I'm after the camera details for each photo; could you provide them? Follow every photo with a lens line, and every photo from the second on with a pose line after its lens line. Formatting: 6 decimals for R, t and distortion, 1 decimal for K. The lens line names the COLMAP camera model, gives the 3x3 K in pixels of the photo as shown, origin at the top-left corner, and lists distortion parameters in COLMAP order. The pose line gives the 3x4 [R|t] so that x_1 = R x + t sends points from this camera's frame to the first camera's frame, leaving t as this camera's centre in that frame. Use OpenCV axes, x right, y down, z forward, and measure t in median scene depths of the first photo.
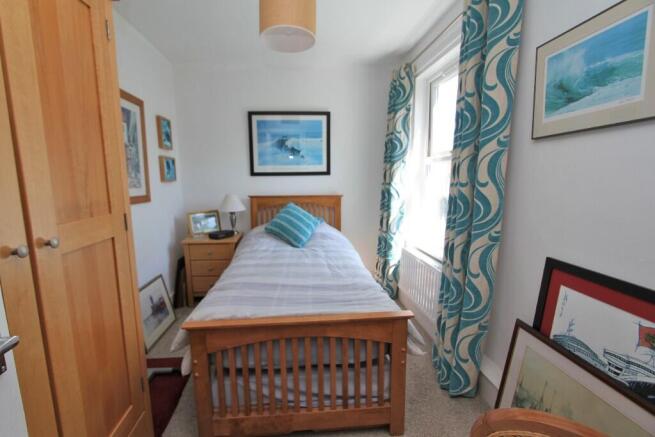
lens RADIAL K [[299.2, 0, 326.1], [0, 299.2, 220.4], [0, 0, 1]] dist [-0.010202, -0.000589]
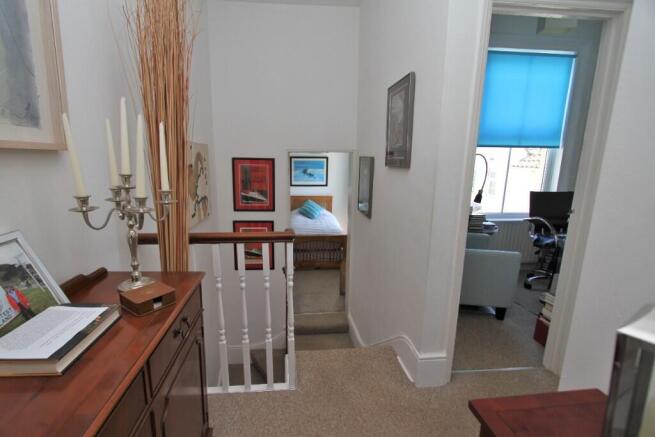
lens RADIAL K [[299.2, 0, 325.3], [0, 299.2, 214.8], [0, 0, 1]] dist [-0.010202, -0.000589]
pose [[0.999632, 0.023468, 0.013618, -0.026409], [-0.024041, 0.998761, 0.043580, -0.043655], [-0.012579, -0.043892, 0.998957, -1.157313]]
